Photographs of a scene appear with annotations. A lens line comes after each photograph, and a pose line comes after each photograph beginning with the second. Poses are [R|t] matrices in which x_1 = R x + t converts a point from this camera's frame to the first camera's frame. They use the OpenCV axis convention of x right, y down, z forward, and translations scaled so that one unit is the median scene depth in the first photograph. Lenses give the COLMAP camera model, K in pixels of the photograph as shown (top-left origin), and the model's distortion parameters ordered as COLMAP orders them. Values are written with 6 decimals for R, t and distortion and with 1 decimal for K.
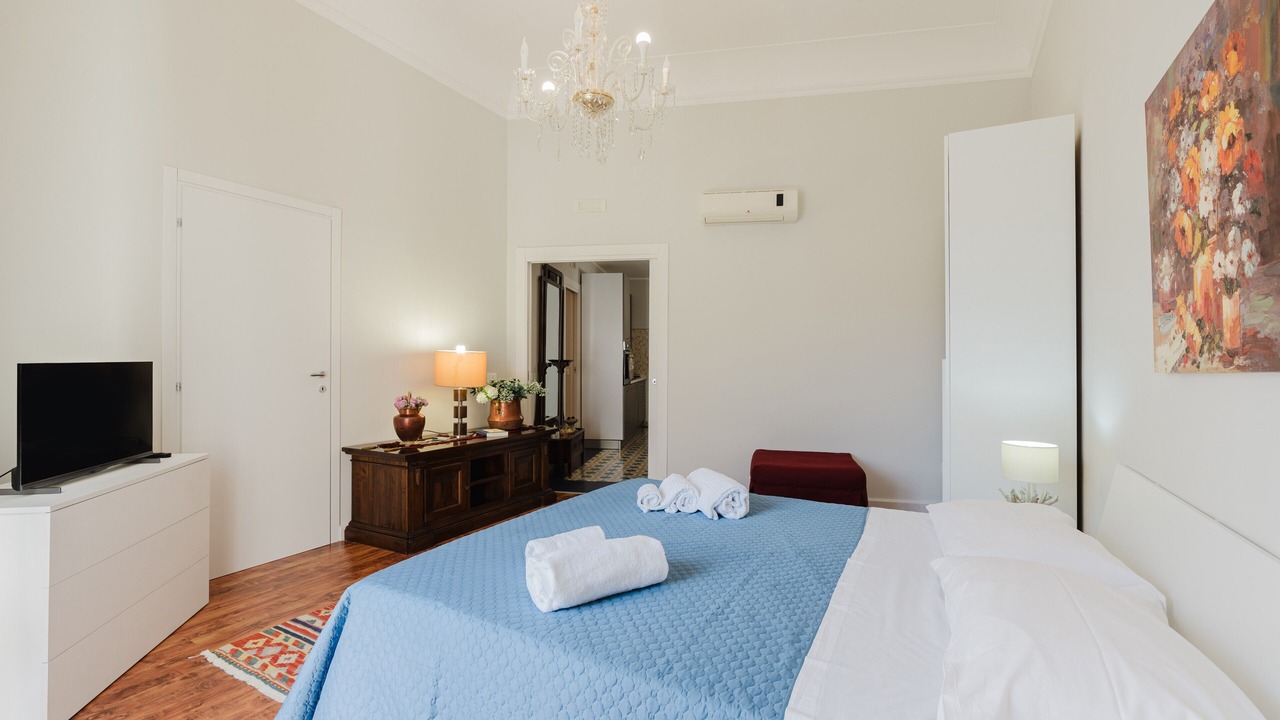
lens RADIAL K [[573.5, 0, 640.0], [0, 573.5, 360.0], [0, 0, 1]] dist [-0.001593, -0.000121]
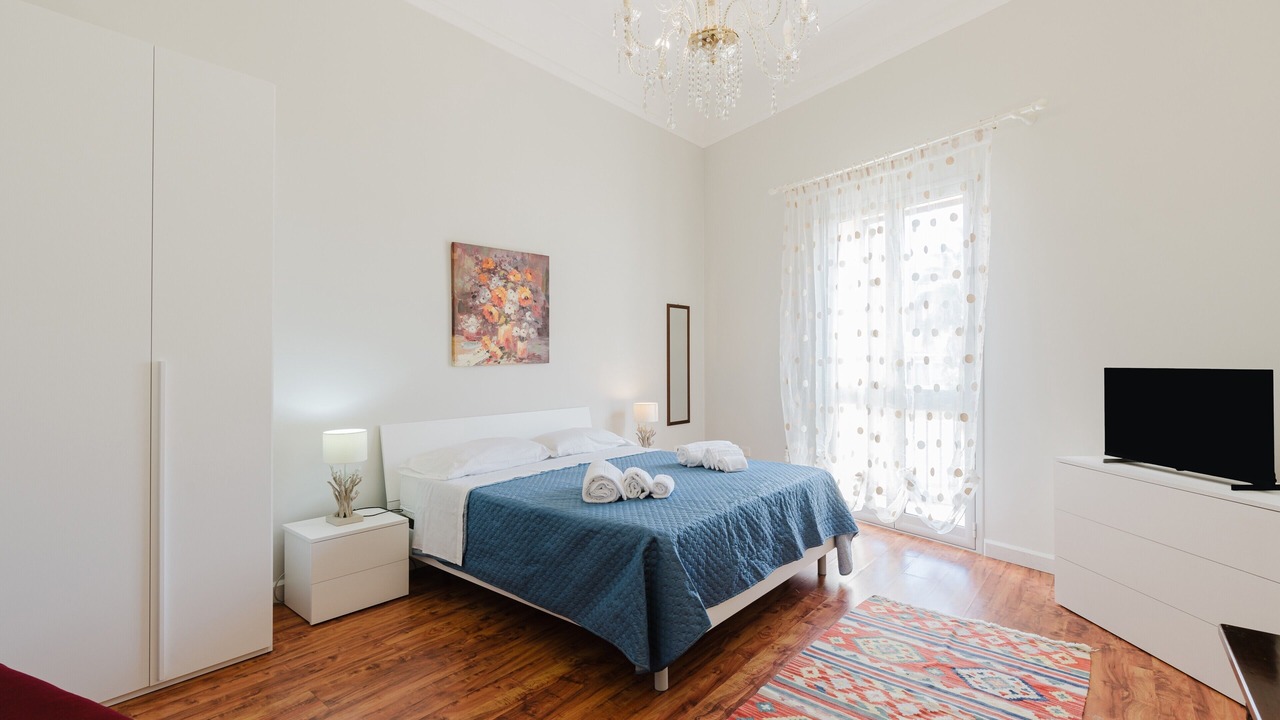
lens RADIAL K [[573.5, 0, 640.0], [0, 573.5, 360.0], [0, 0, 1]] dist [-0.001593, -0.000121]
pose [[-0.981232, -0.005877, 0.192739, -0.166006], [-0.005384, 0.999981, 0.003082, -0.010198], [-0.192753, 0.001986, -0.981245, 2.262837]]
